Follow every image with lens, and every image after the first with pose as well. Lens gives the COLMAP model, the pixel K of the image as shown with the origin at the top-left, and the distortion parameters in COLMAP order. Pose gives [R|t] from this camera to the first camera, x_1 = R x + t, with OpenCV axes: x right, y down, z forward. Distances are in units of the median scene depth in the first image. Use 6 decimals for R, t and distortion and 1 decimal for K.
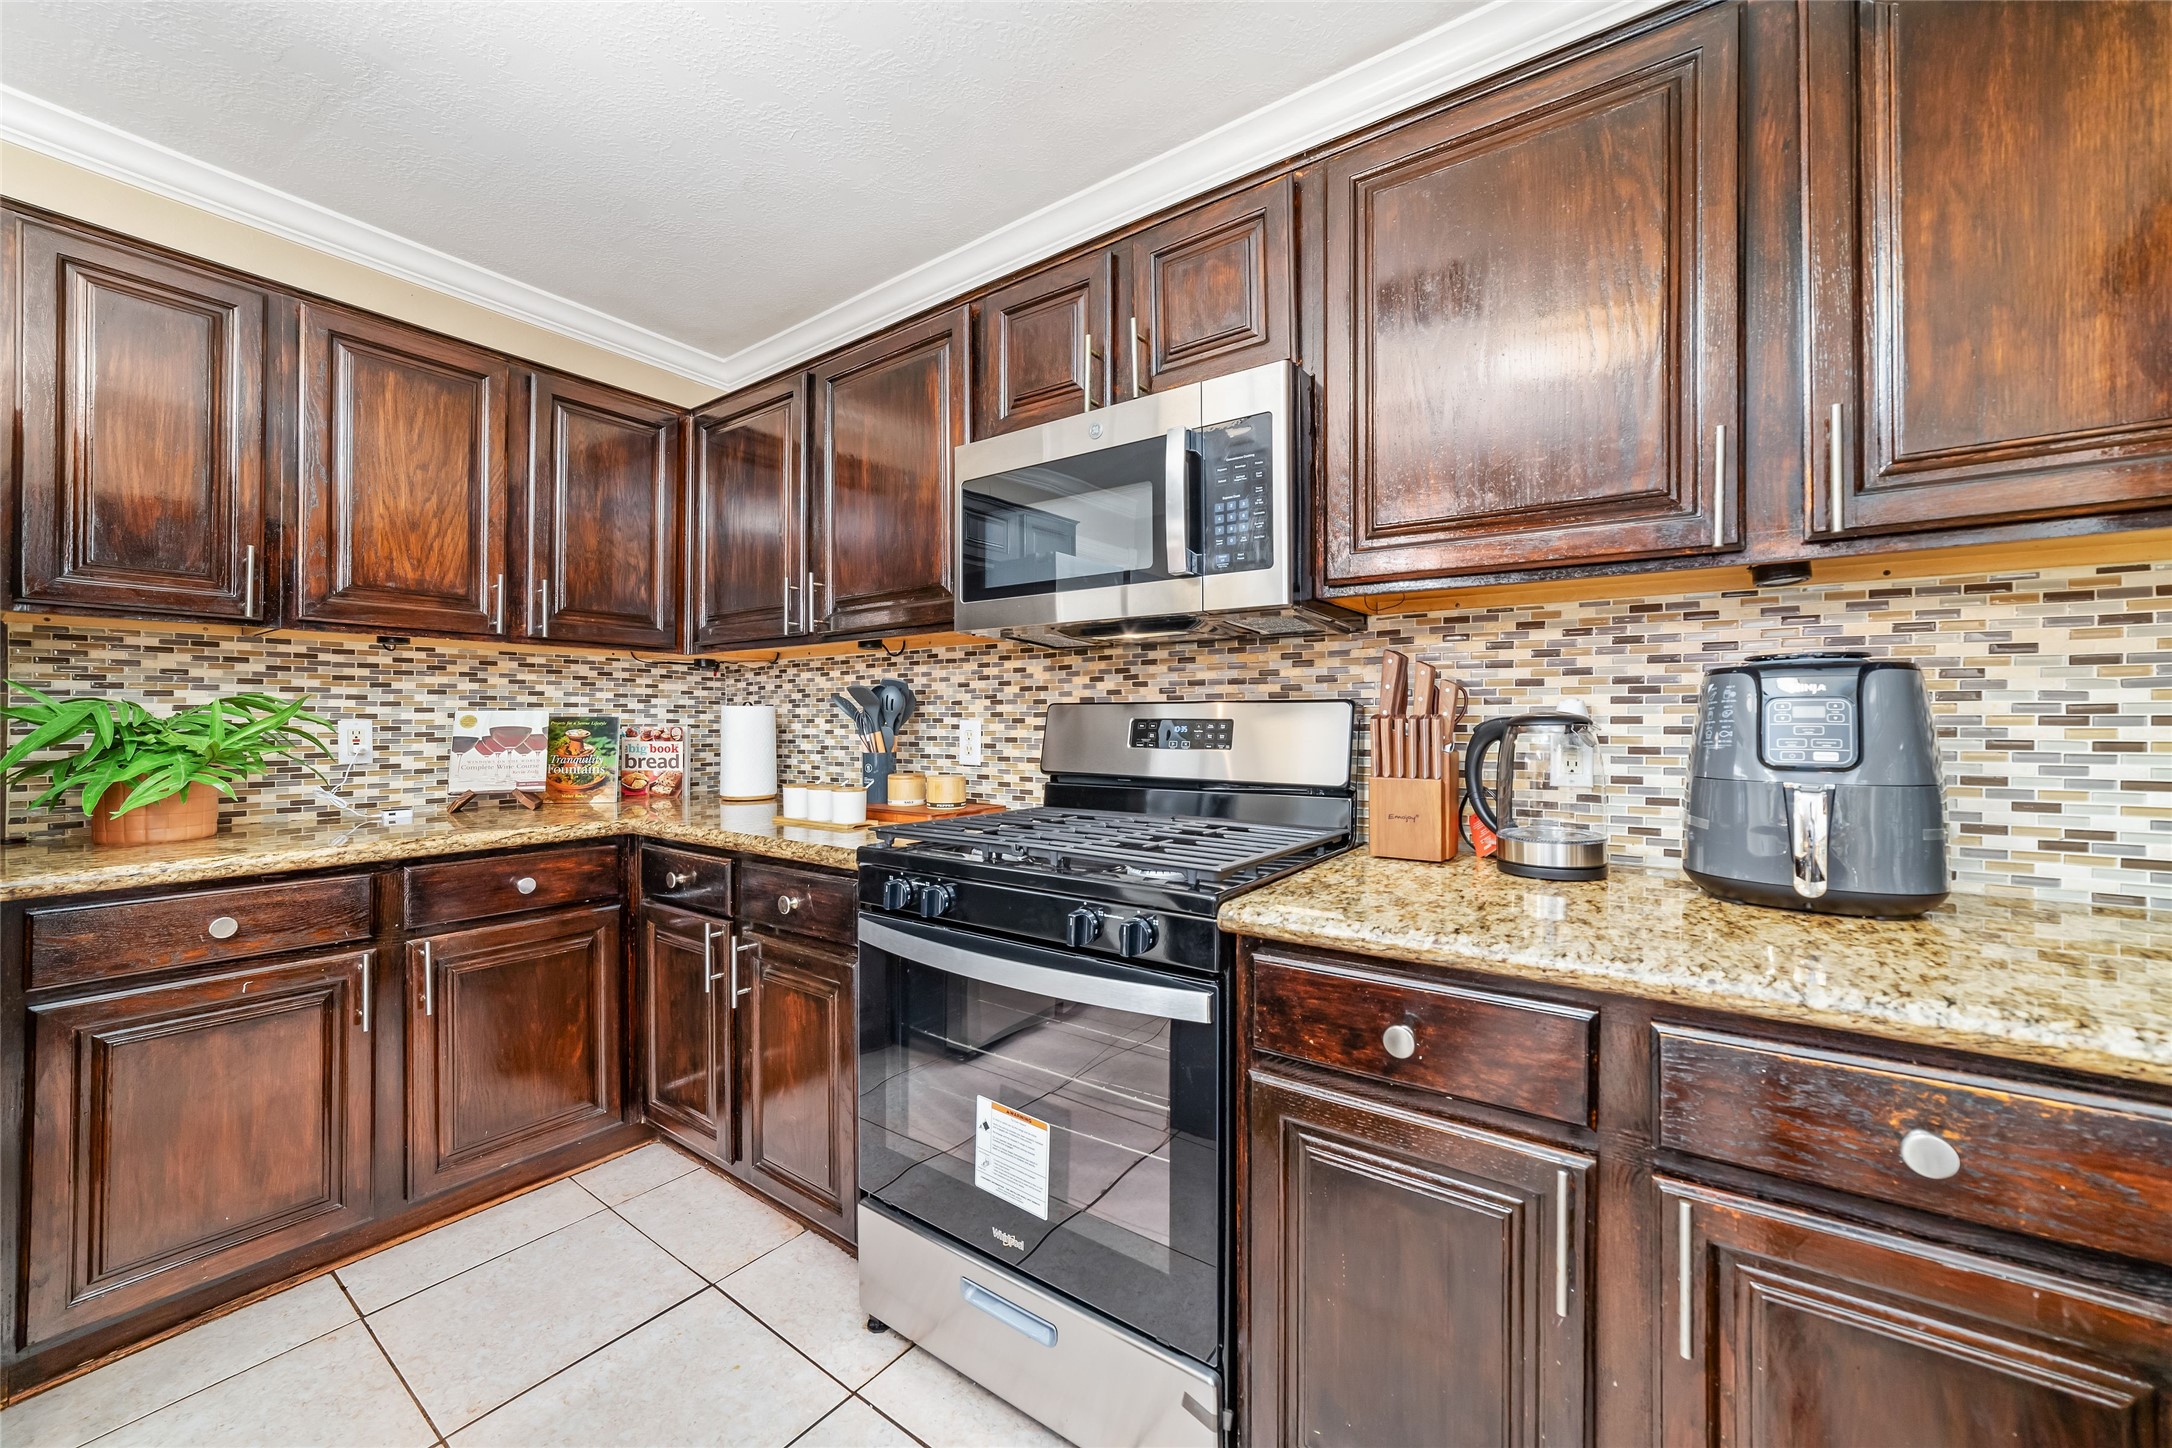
lens RADIAL K [[832.5, 0, 1085.7], [0, 832.5, 717.4], [0, 0, 1]] dist [-0.016101, 0.005293]
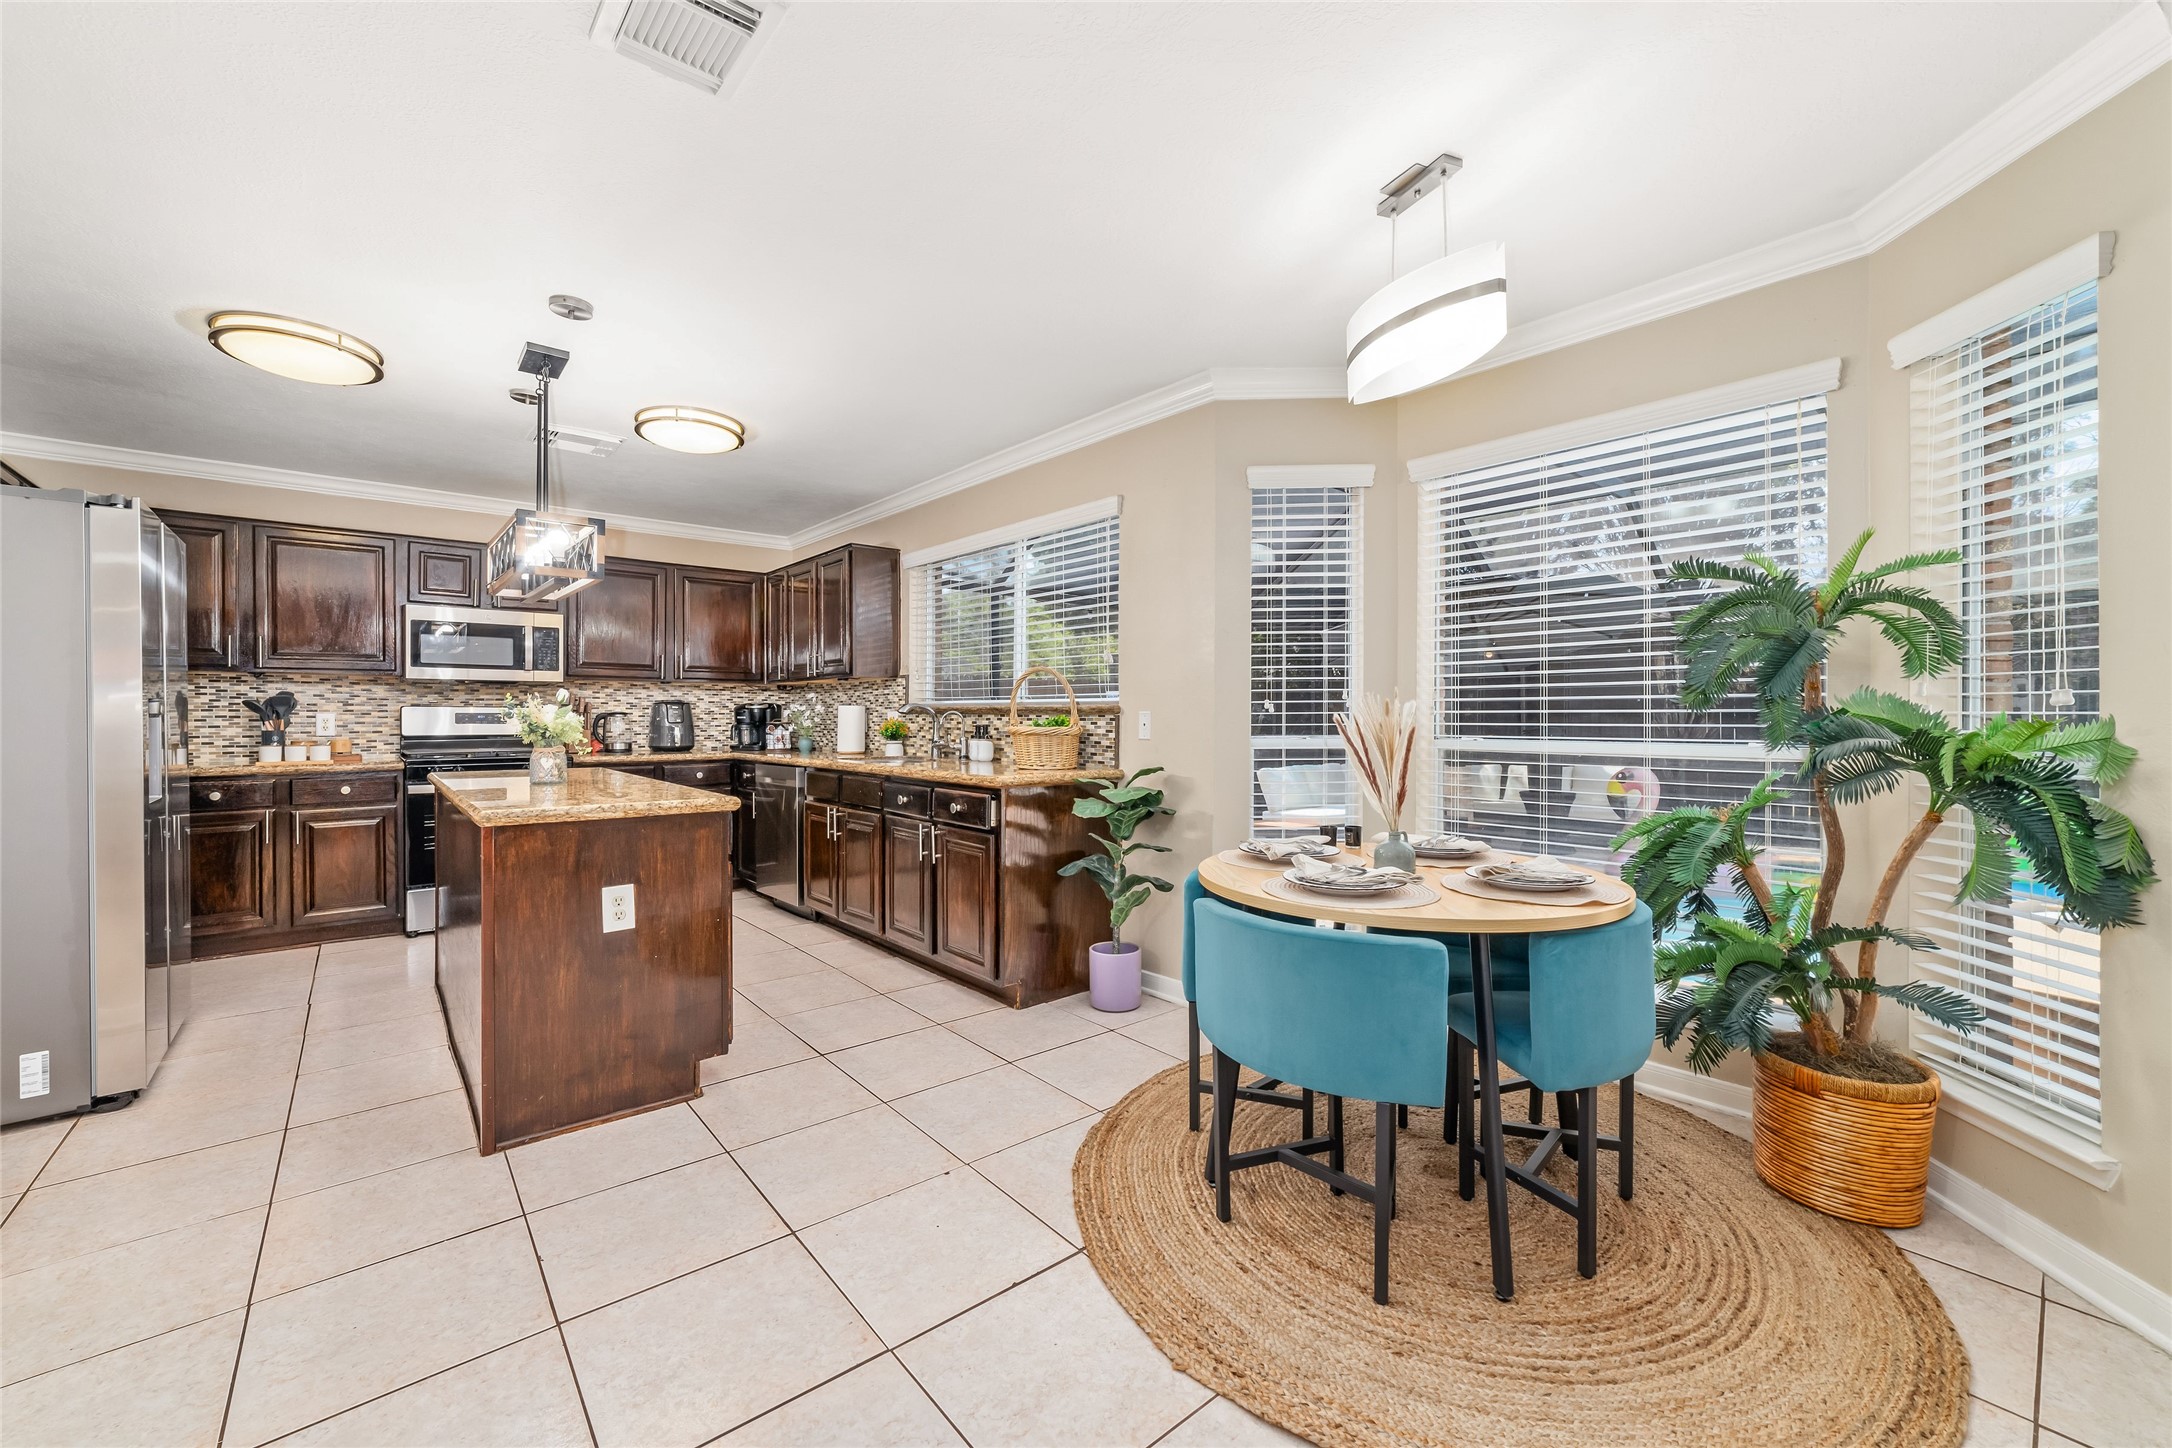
lens RADIAL K [[868.1, 0, 1084.1], [0, 868.1, 719.0], [0, 0, 1]] dist [-0.009847, 0.001744]
pose [[0.237625, -0.003580, 0.971350, -2.256362], [-0.002159, 0.999989, 0.004214, 0.005762], [-0.971355, -0.003099, 0.237614, -1.652917]]
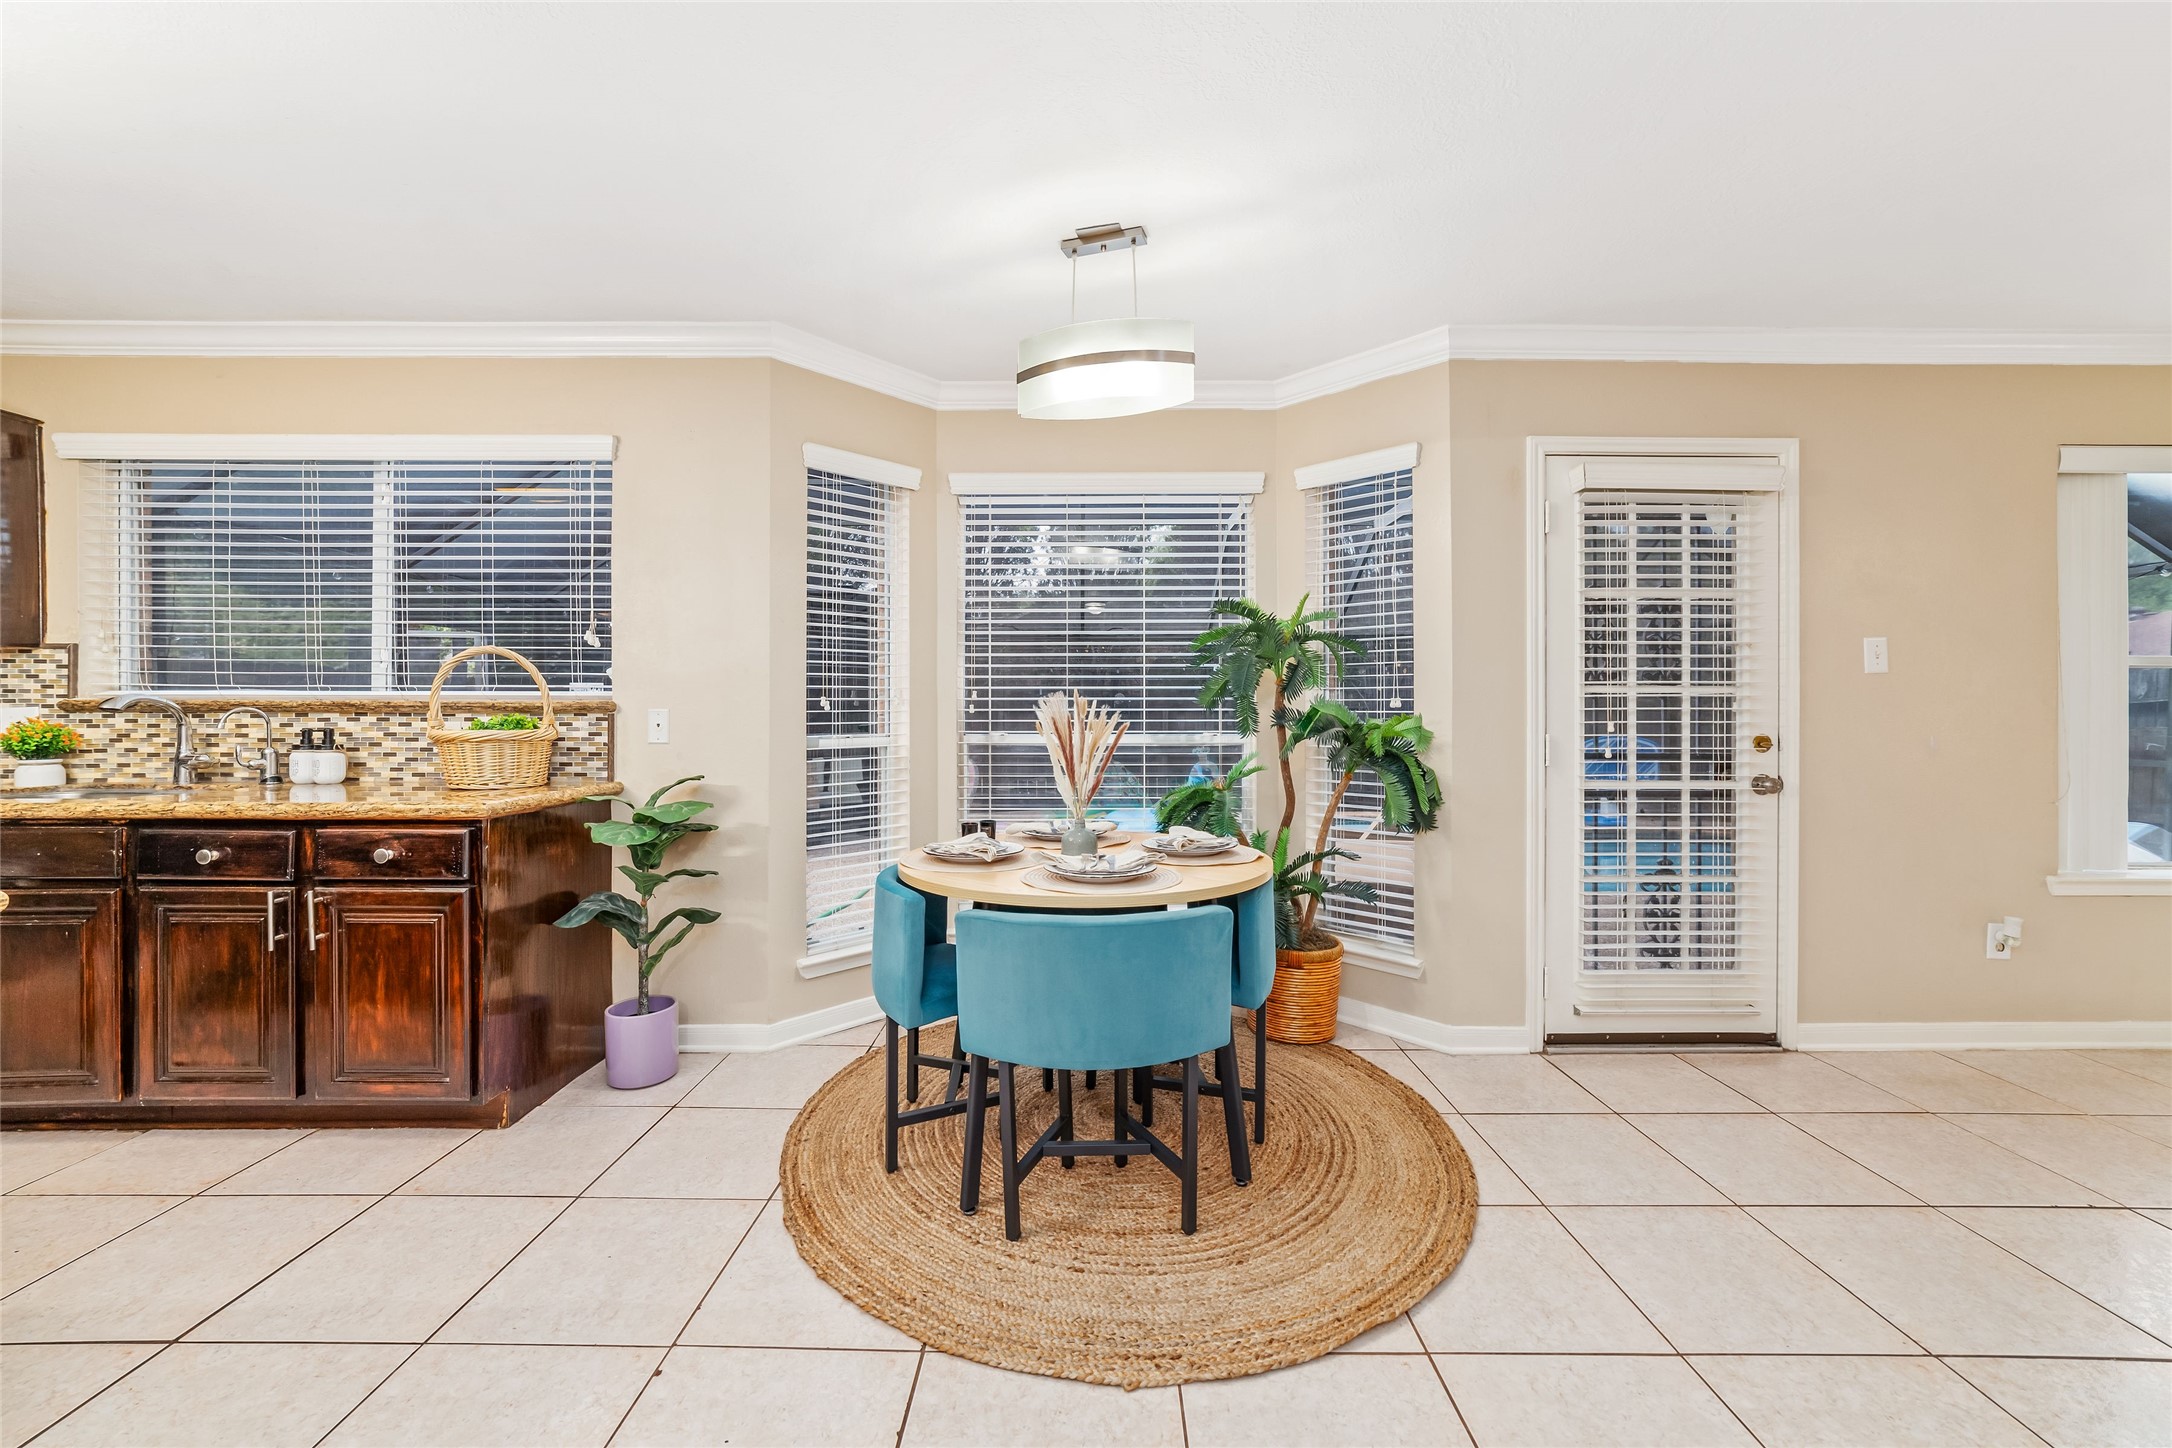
lens RADIAL K [[832.5, 0, 1106.1], [0, 832.5, 719.1], [0, 0, 1]] dist [-0.016101, 0.005293]
pose [[-0.587746, -0.005189, 0.809029, -2.026082], [-0.000646, 0.999982, 0.005945, 0.005651], [-0.809045, 0.002971, -0.587739, -1.056789]]
